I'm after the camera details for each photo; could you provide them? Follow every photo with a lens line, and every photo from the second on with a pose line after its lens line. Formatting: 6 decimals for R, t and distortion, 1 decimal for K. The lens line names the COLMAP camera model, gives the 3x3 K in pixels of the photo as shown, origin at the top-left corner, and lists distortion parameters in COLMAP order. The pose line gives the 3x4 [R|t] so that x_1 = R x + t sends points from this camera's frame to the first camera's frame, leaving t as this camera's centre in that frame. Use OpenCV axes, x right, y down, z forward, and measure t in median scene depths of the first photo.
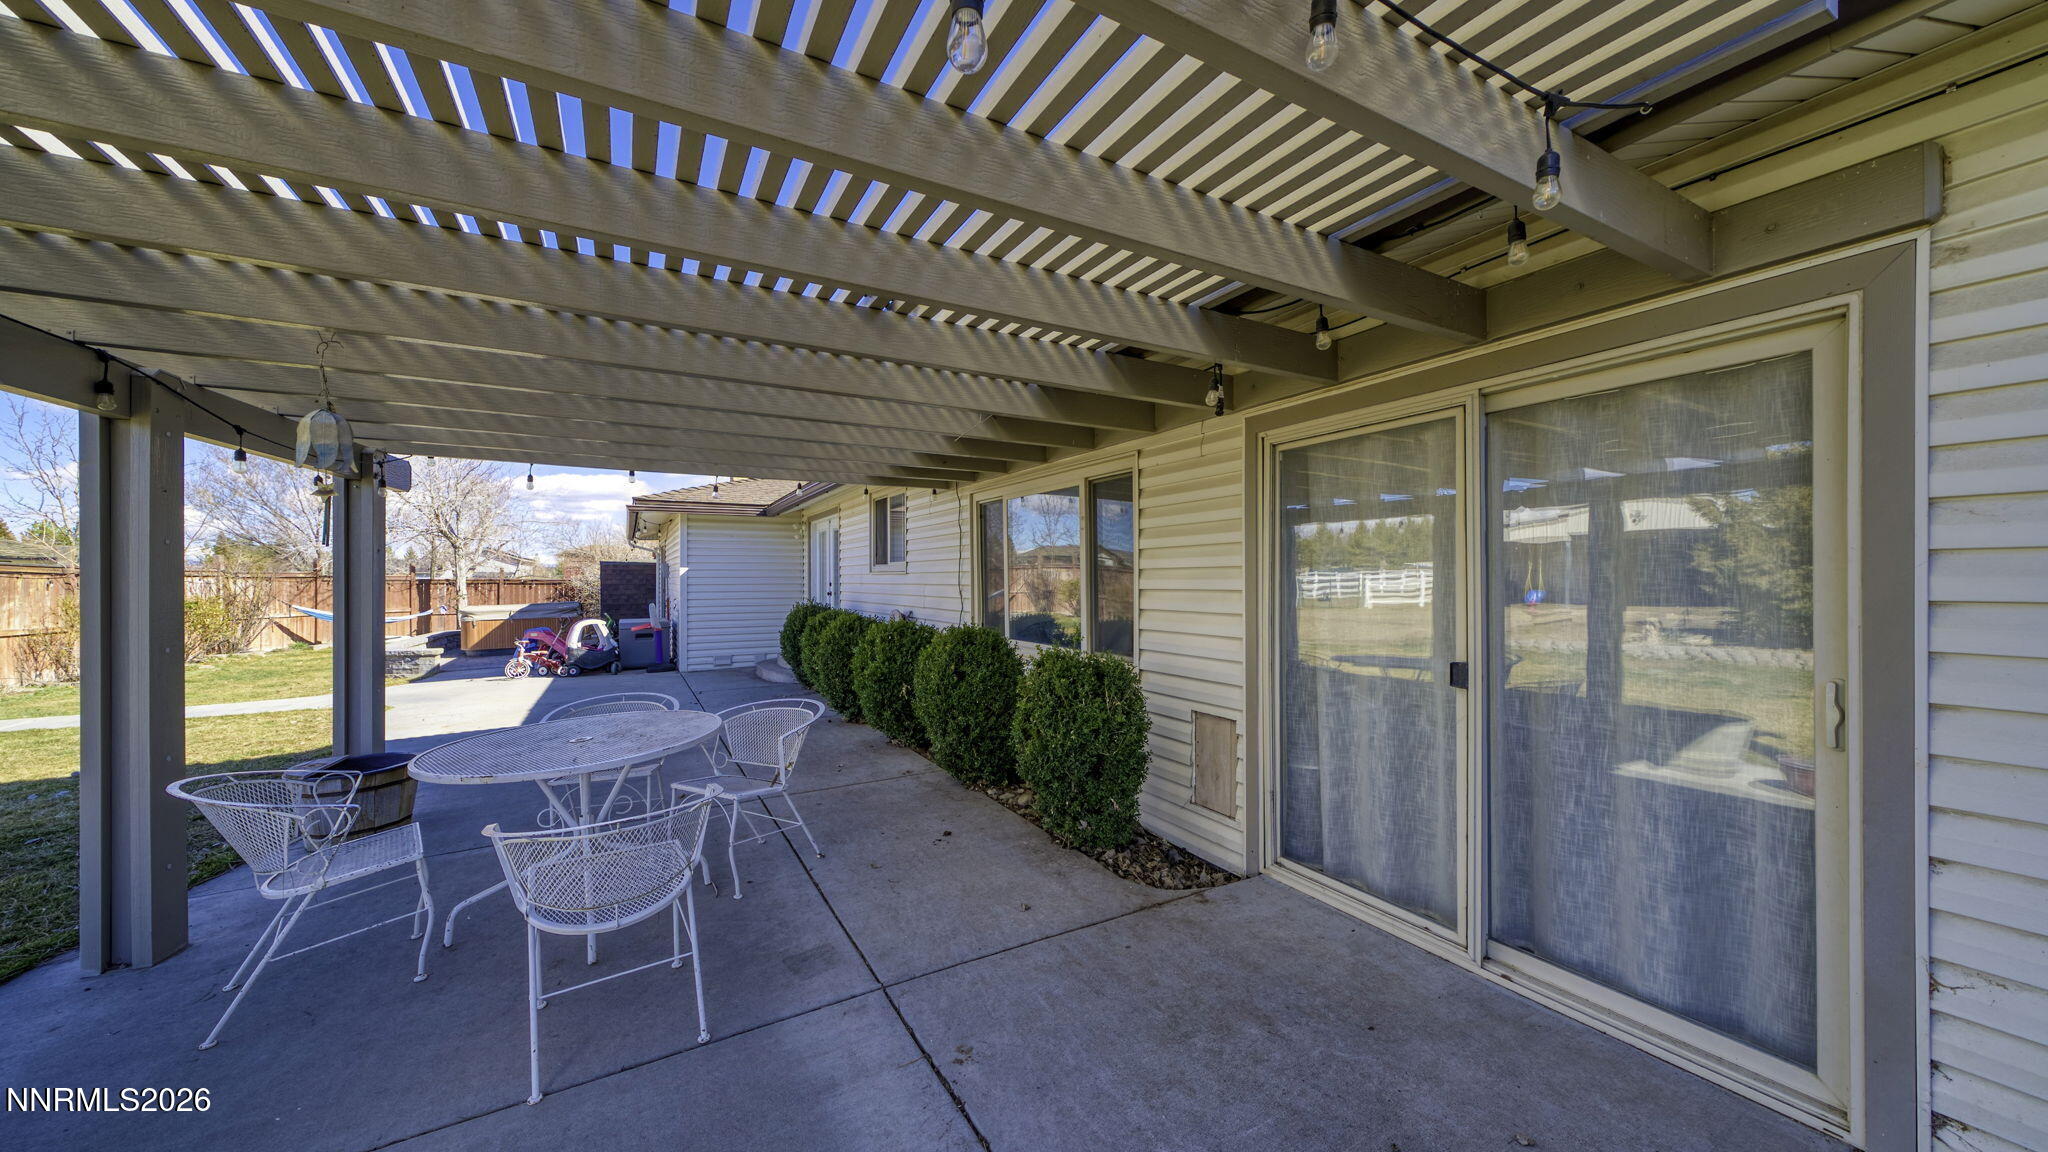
lens RADIAL K [[702.3, 0, 1014.4], [0, 702.3, 576.5], [0, 0, 1]] dist [0.000984, 0.000028]
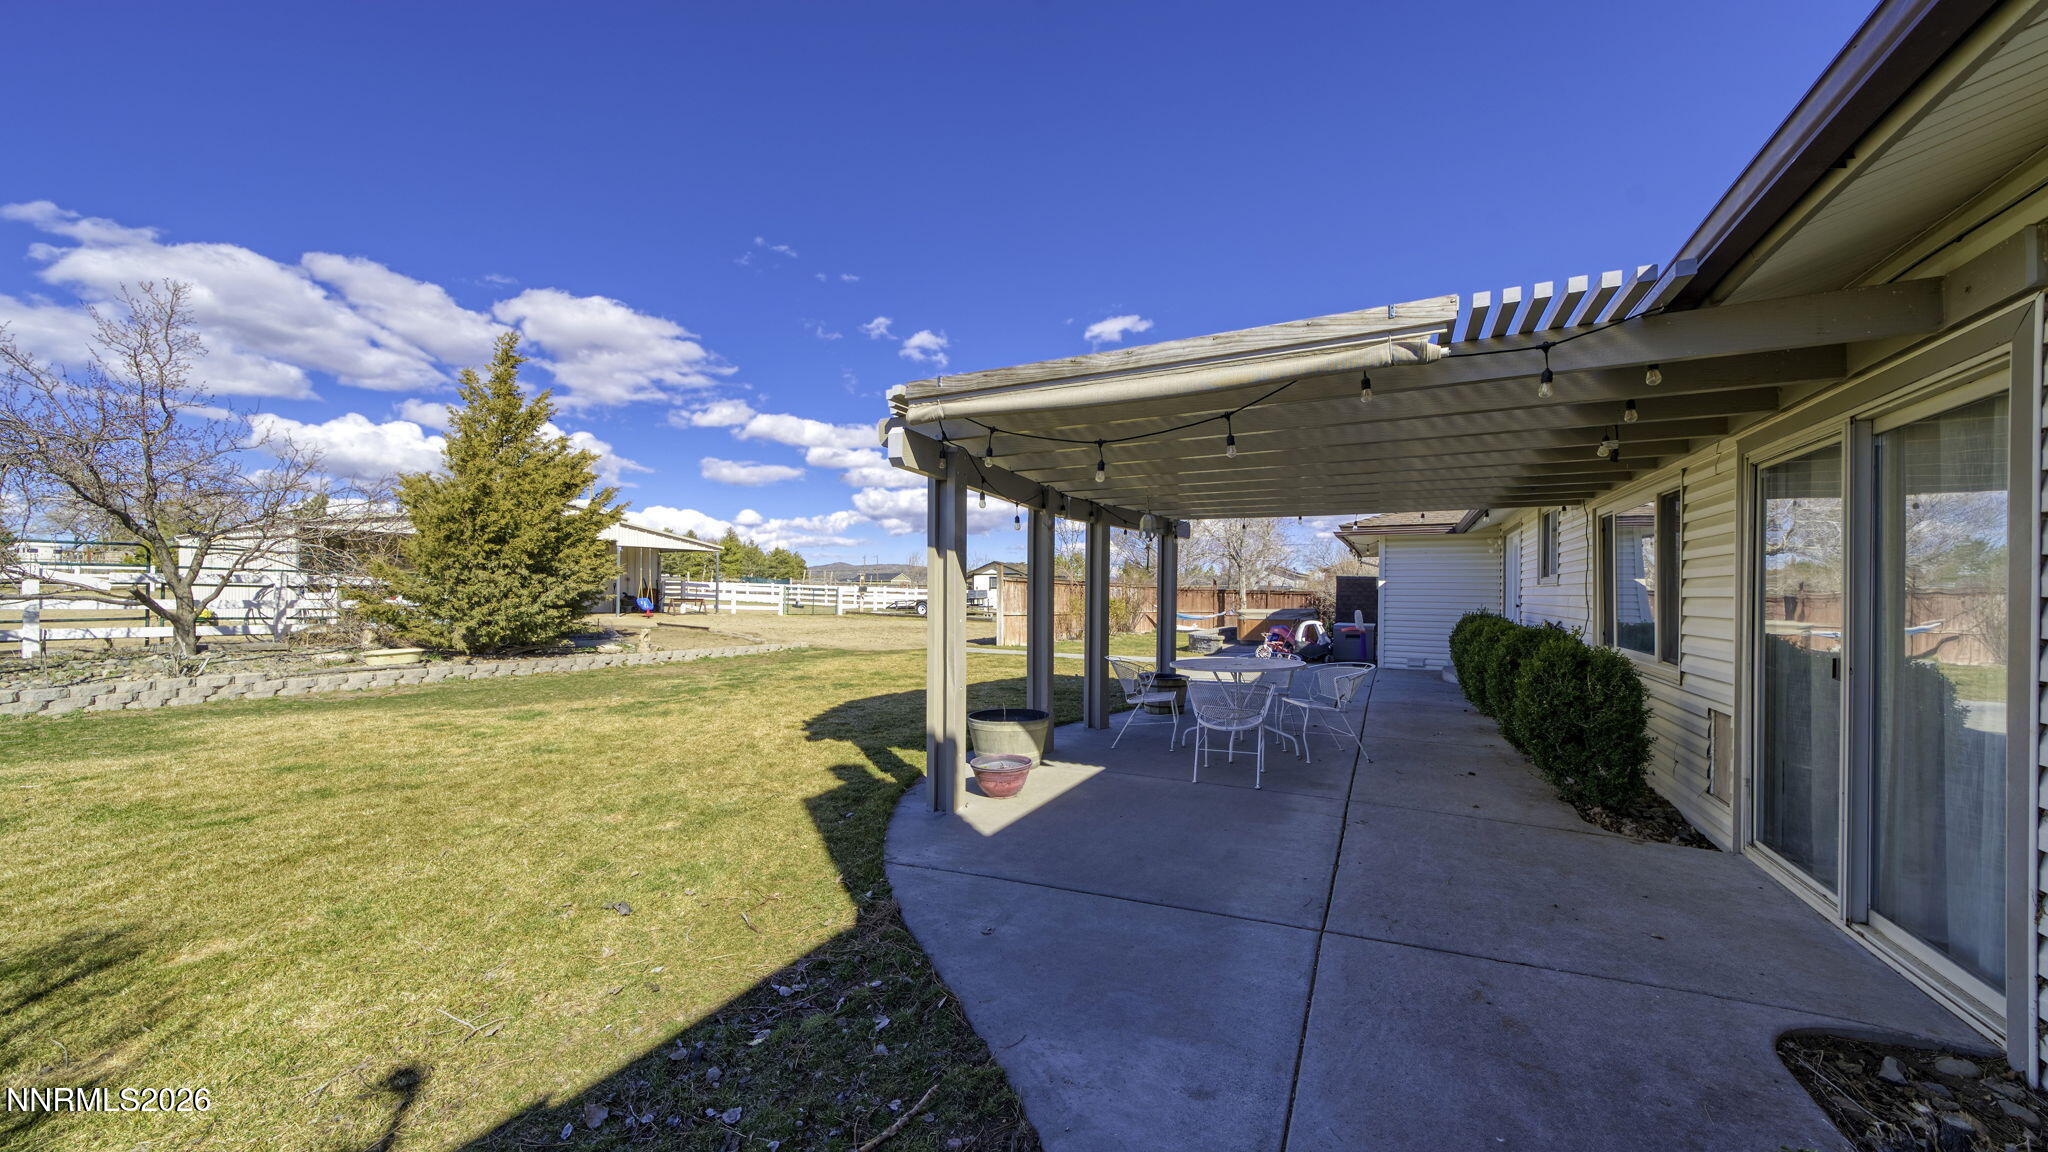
lens RADIAL K [[735.0, 0, 1027.9], [0, 735.0, 591.7], [0, 0, 1]] dist [0.000194, 0.000038]
pose [[0.557475, 0.010045, -0.830133, 0.525422], [-0.010212, 0.999934, 0.005241, 0.013497], [0.830131, 0.005556, 0.557541, -0.442812]]
